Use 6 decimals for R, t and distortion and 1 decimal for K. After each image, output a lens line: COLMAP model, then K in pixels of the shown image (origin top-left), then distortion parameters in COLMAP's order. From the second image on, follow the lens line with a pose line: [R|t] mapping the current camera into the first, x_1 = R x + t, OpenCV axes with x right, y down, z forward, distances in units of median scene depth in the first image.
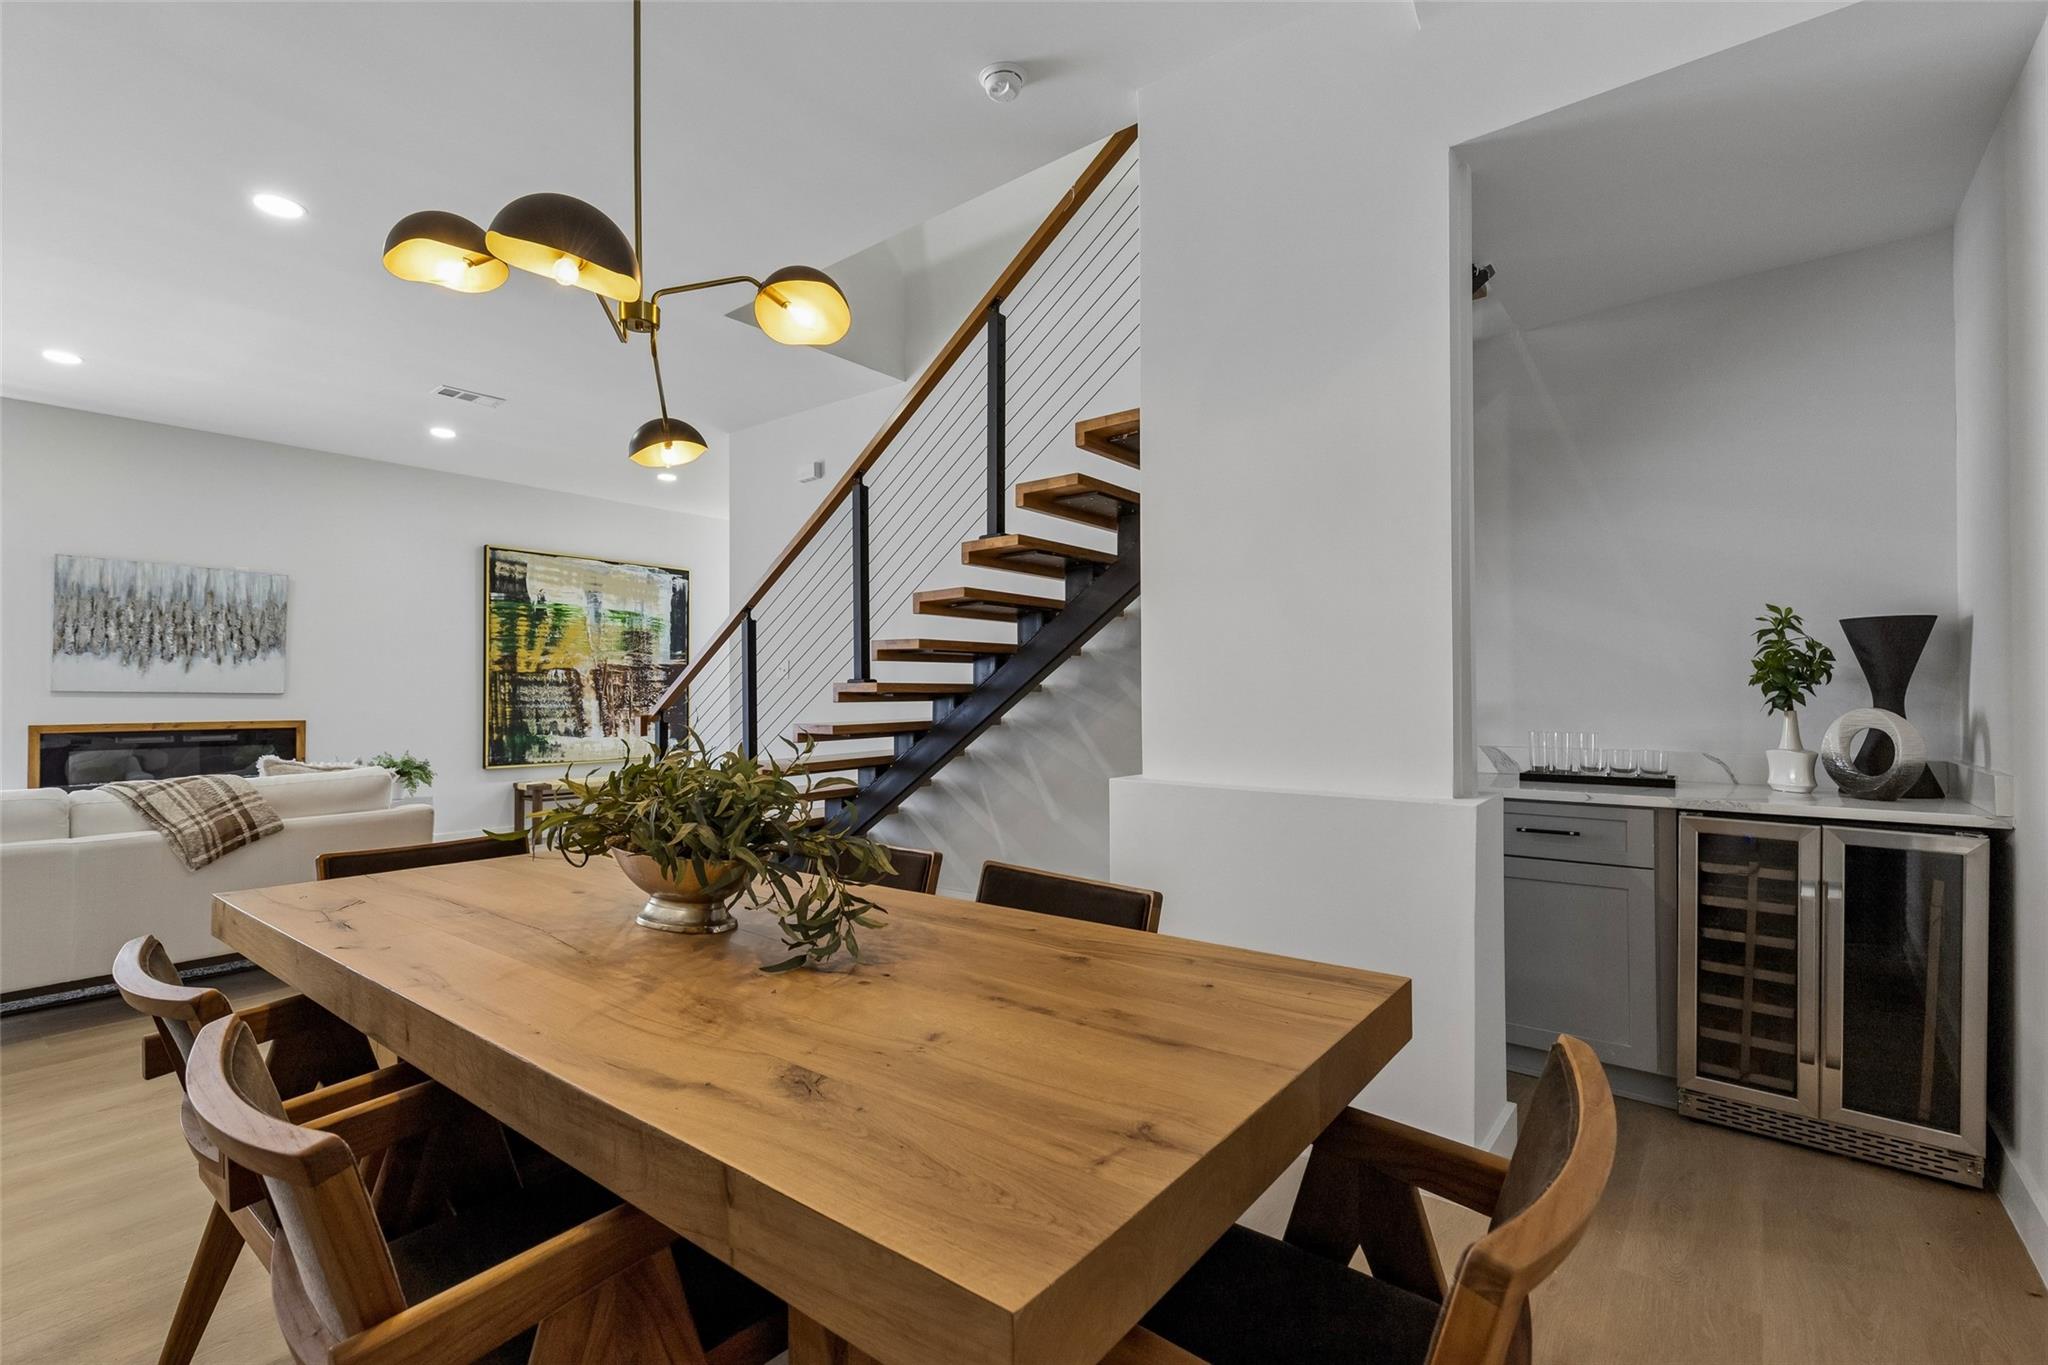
lens RADIAL K [[924.2, 0, 1022.0], [0, 924.2, 683.6], [0, 0, 1]] dist [0.004842, 0.001895]
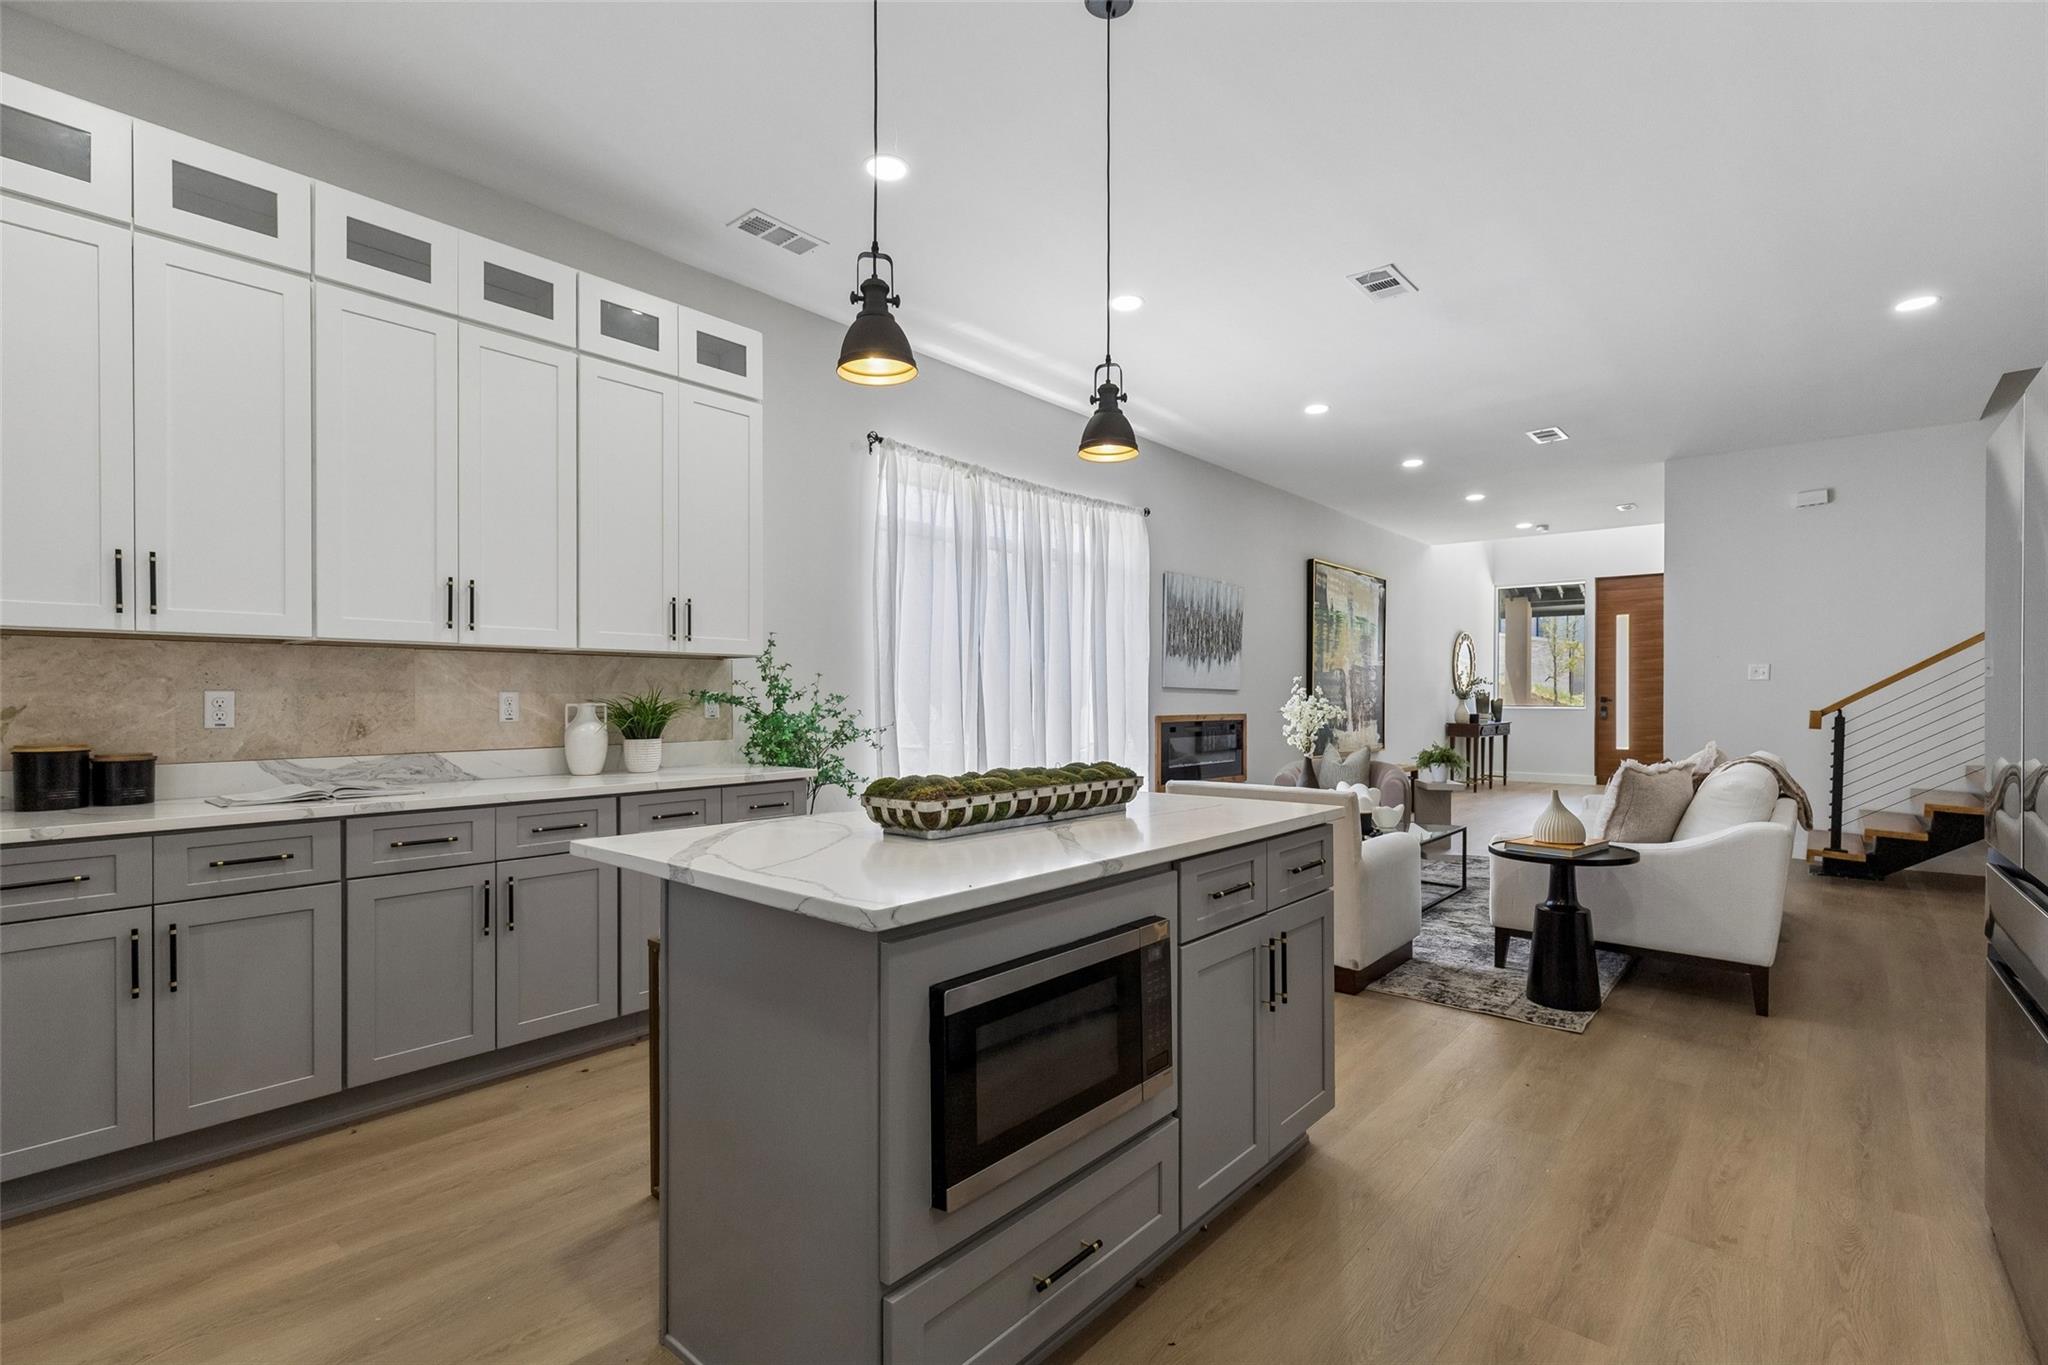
lens RADIAL K [[924.2, 0, 1018.6], [0, 924.2, 691.2], [0, 0, 1]] dist [0.004842, 0.001895]
pose [[0.998903, 0.004180, -0.046645, -2.374517], [-0.003961, 0.999981, 0.004776, 0.019160], [0.046664, -0.004586, 0.998900, -0.398319]]
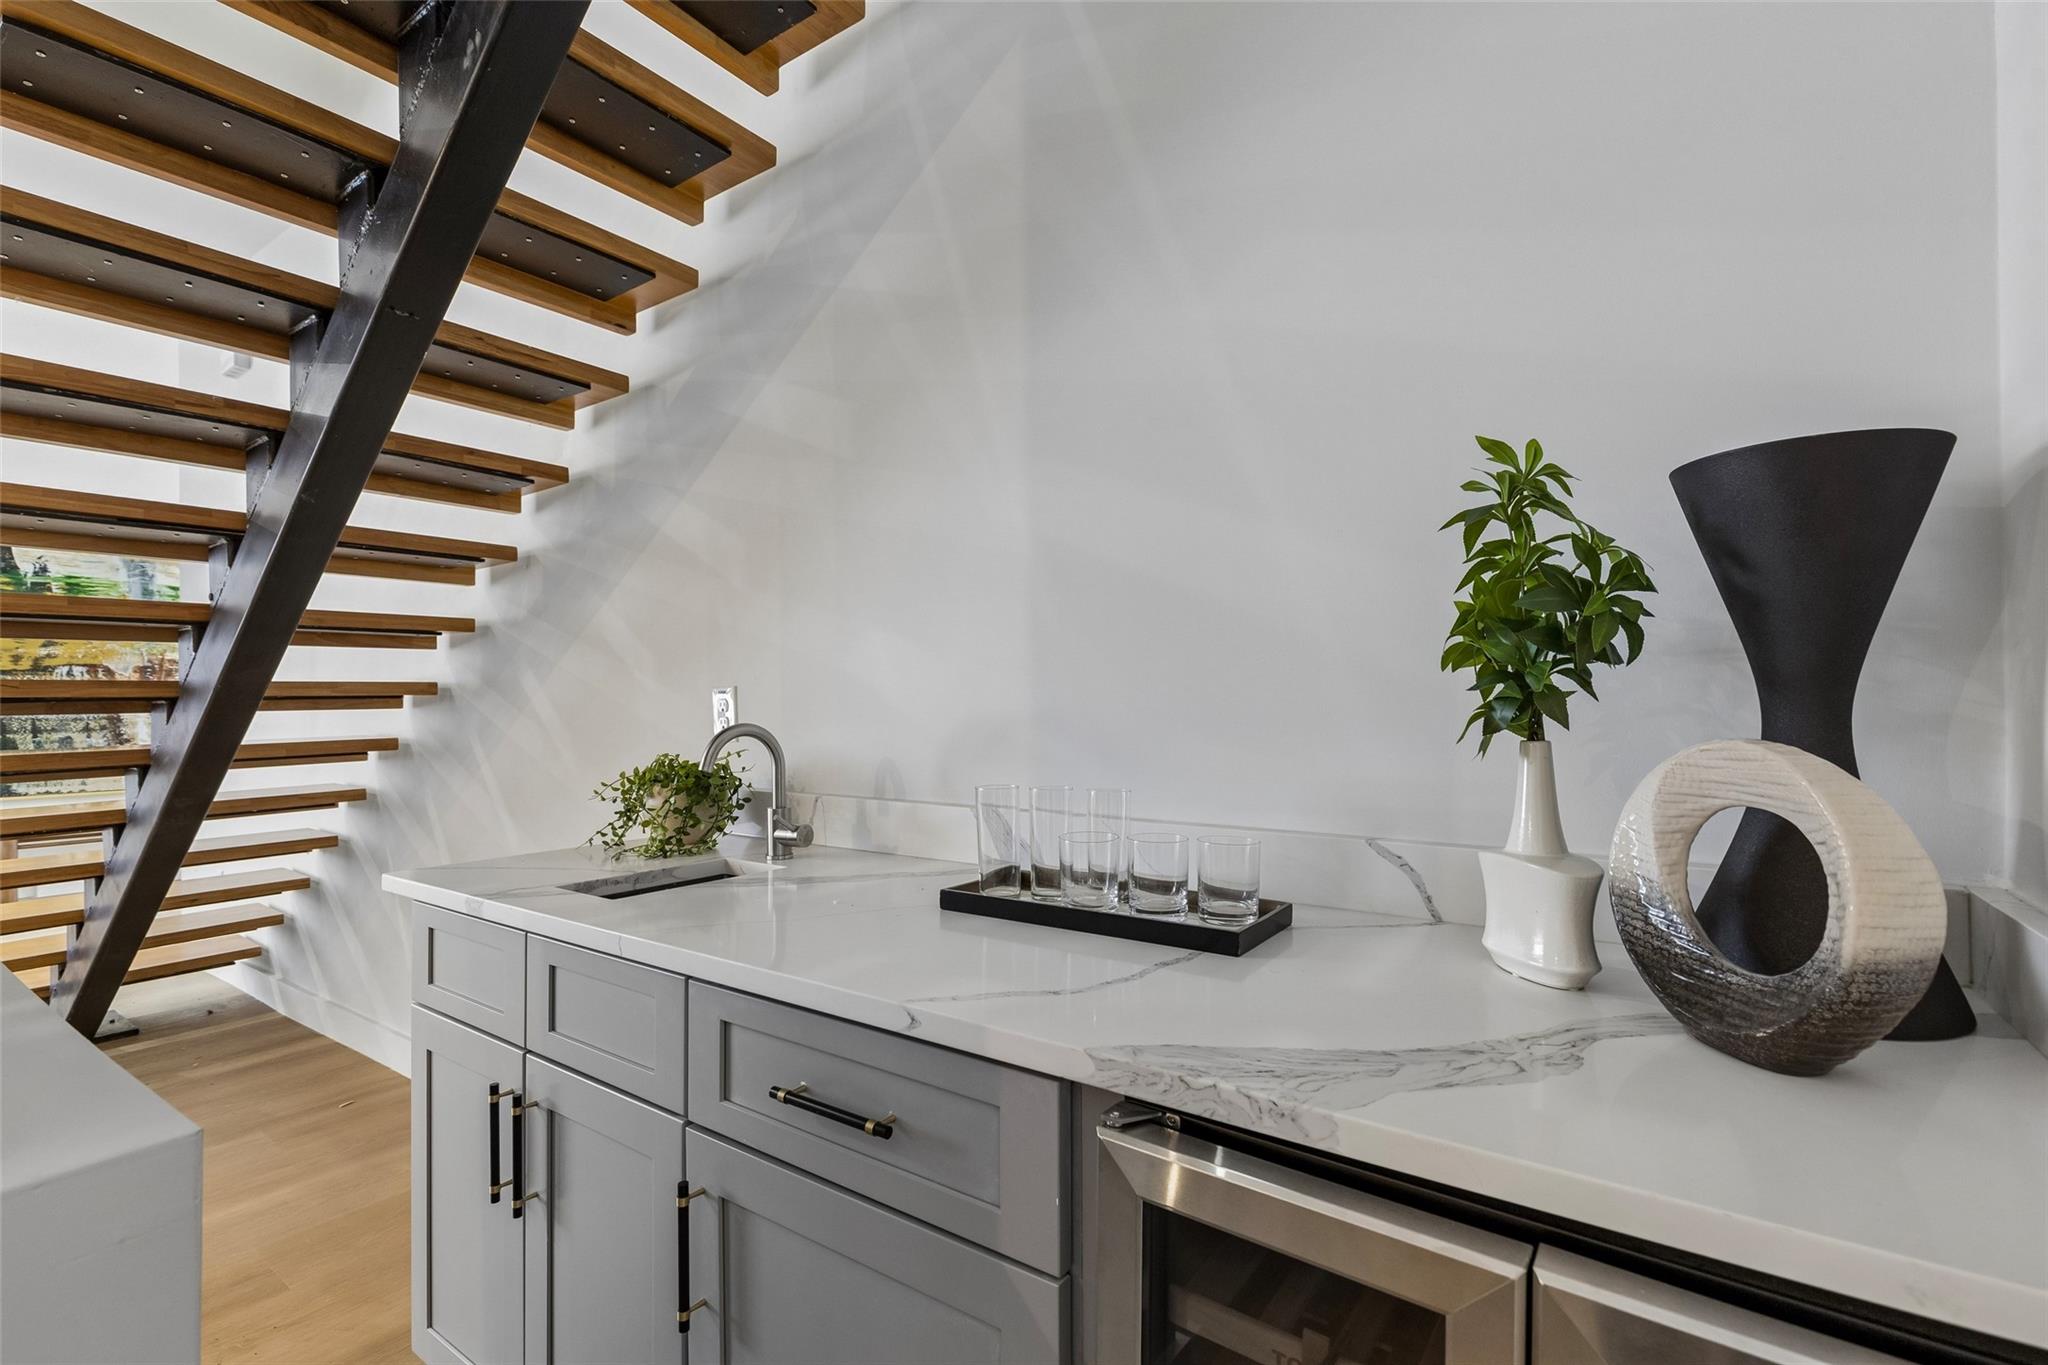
lens RADIAL K [[924.2, 0, 1024.7], [0, 924.2, 696.6], [0, 0, 1]] dist [0.004842, 0.001895]
pose [[0.998376, 0.001408, 0.056943, 0.615421], [-0.001704, 0.999985, 0.005138, 0.011031], [-0.056935, -0.005226, 0.998364, 0.664120]]
